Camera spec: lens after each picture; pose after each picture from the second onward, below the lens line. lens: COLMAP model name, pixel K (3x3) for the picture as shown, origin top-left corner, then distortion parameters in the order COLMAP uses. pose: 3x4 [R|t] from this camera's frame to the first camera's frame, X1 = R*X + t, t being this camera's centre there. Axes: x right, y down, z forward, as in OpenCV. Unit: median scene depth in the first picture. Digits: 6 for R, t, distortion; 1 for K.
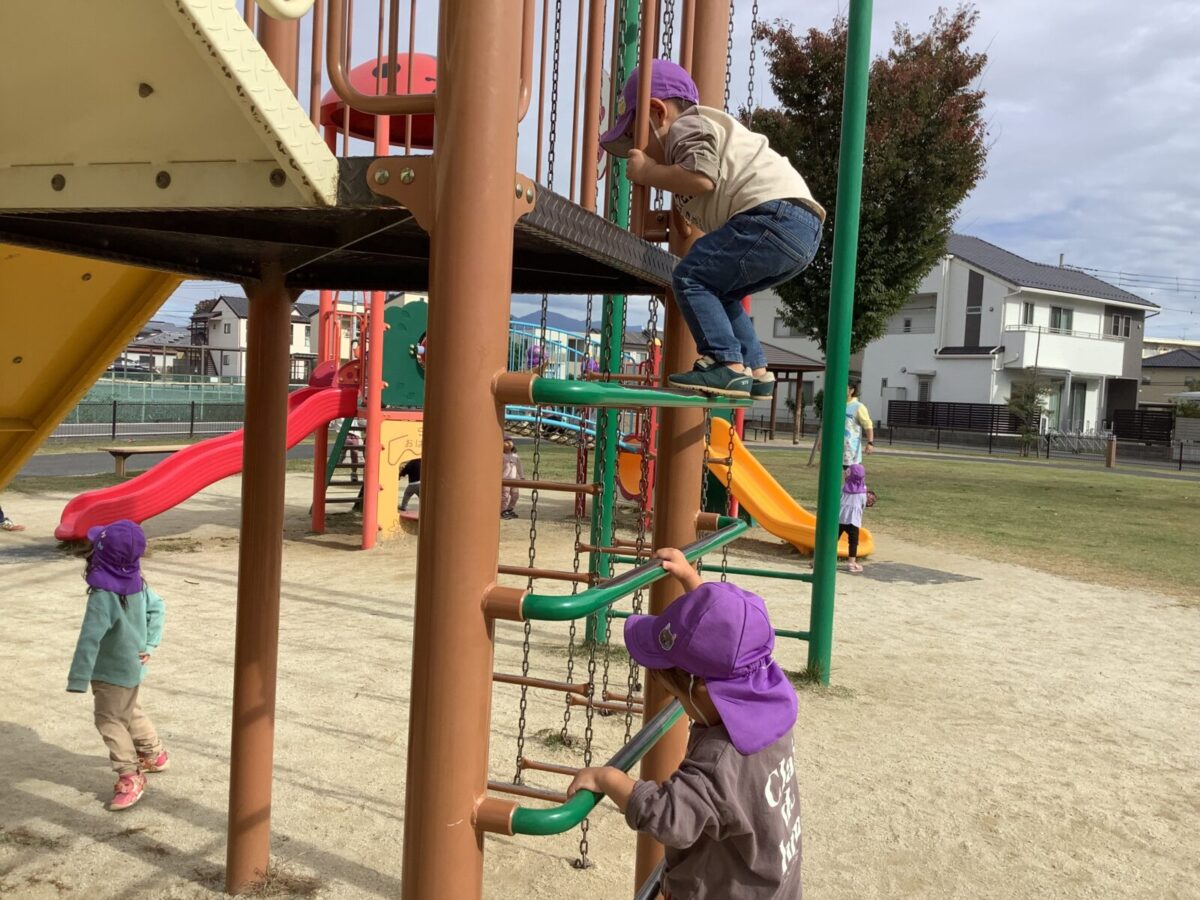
lens RADIAL K [[1091.1, 0, 598.4], [0, 1091.1, 453.7], [0, 0, 1]] dist [0.021603, -0.000970]
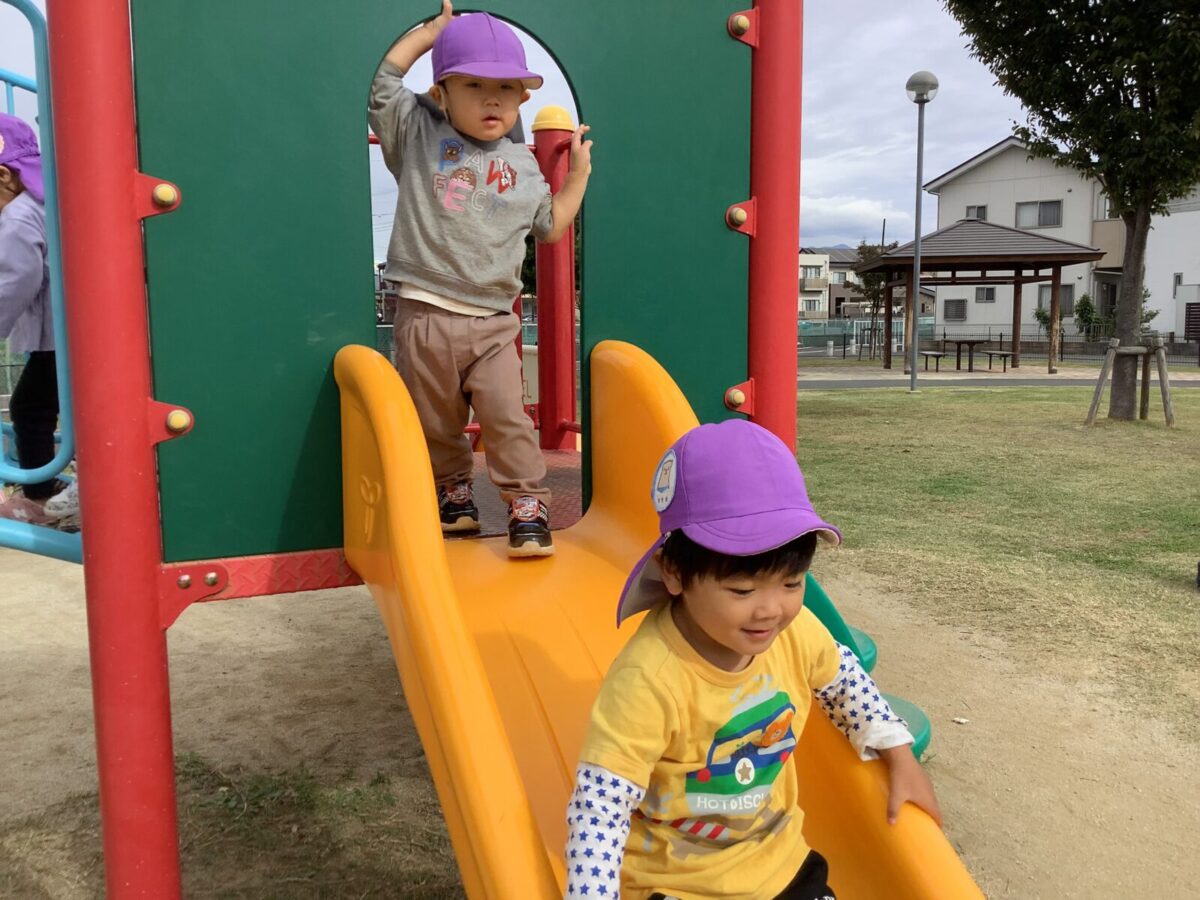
lens RADIAL K [[1091.1, 0, 603.3], [0, 1091.1, 444.1], [0, 0, 1]] dist [0.021603, -0.000970]
pose [[0.977667, -0.036874, -0.206902, 0.045427], [0.047075, 0.997895, 0.044601, -0.007972], [0.204822, -0.053345, 0.977345, 0.266809]]
